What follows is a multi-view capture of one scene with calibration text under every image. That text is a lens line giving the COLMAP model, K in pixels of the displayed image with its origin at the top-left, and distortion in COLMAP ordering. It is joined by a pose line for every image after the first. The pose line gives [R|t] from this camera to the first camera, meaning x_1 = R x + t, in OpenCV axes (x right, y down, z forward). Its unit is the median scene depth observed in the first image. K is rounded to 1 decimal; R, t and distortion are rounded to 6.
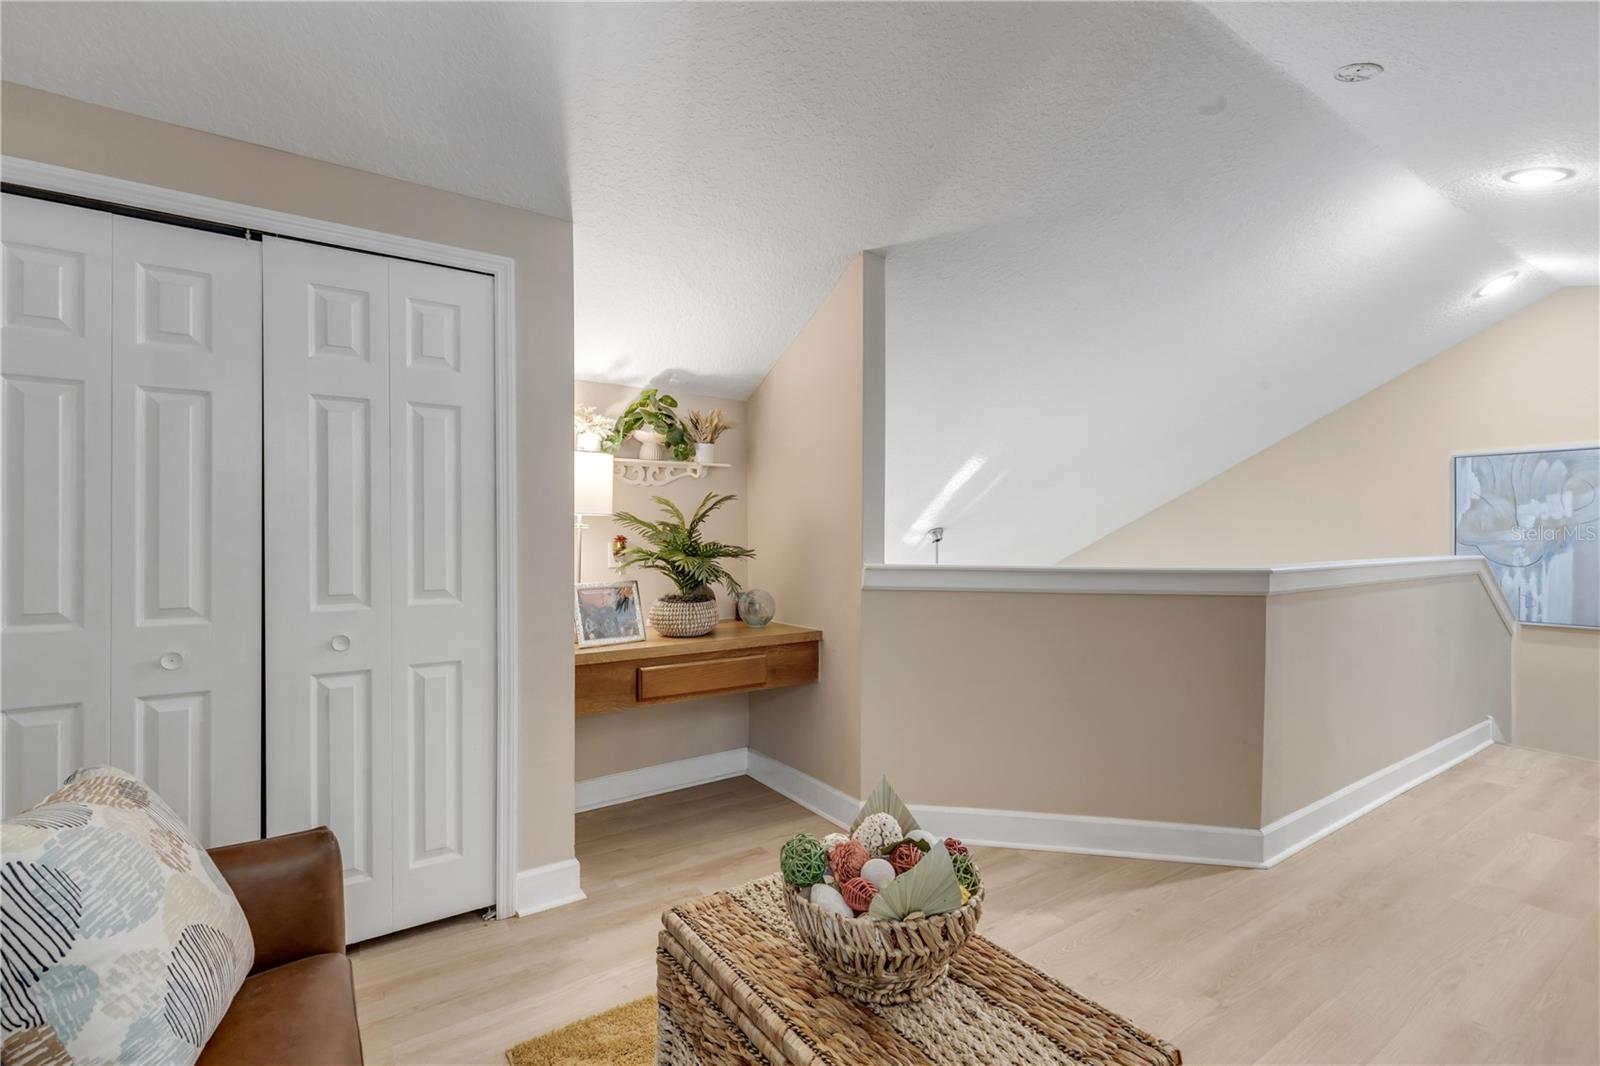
lens RADIAL K [[719.4, 0, 797.4], [0, 719.4, 538.0], [0, 0, 1]] dist [0.001792, -0.000483]
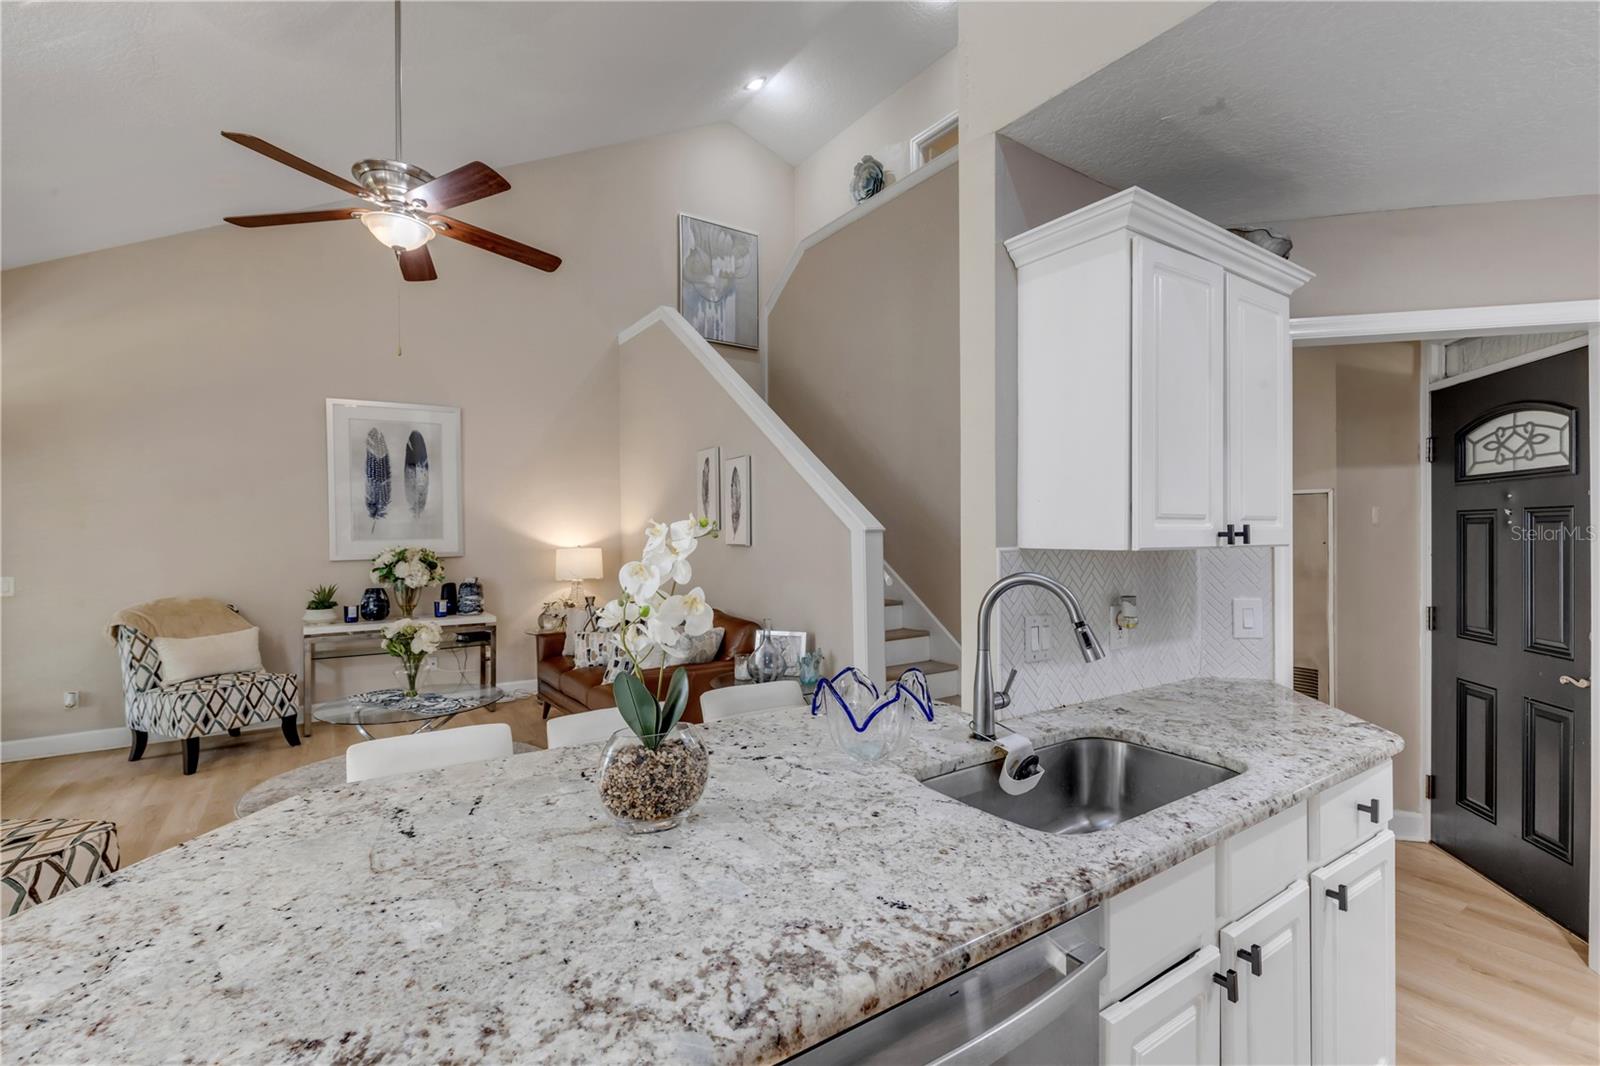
lens RADIAL K [[719.4, 0, 788.1], [0, 719.4, 534.7], [0, 0, 1]] dist [0.001792, -0.000483]
pose [[0.001866, -0.003016, 0.999994, -0.455340], [0.007757, 0.999965, 0.003001, 0.512127], [-0.999968, 0.007751, 0.001889, 0.859023]]
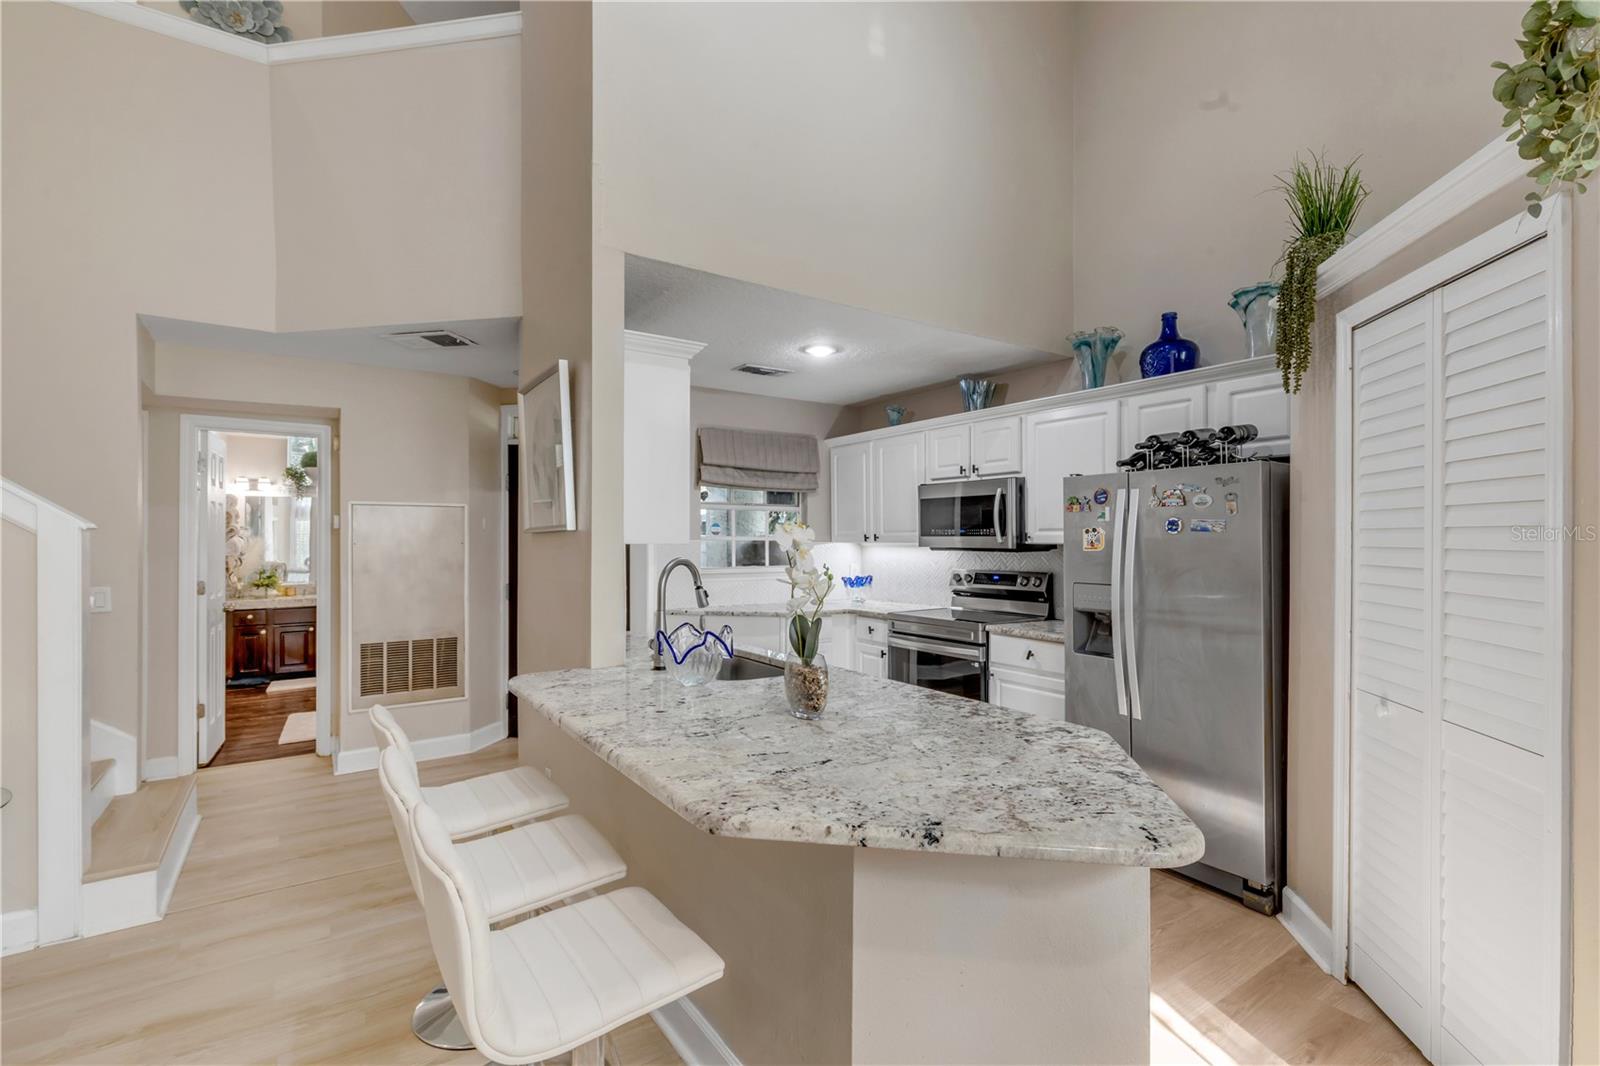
lens RADIAL K [[719.4, 0, 803.7], [0, 719.4, 535.0], [0, 0, 1]] dist [0.001792, -0.000483]
pose [[-0.999895, -0.001205, -0.014470, -0.203734], [-0.001220, 0.999999, 0.001053, 0.513721], [0.014469, 0.001071, -0.999895, 1.292960]]
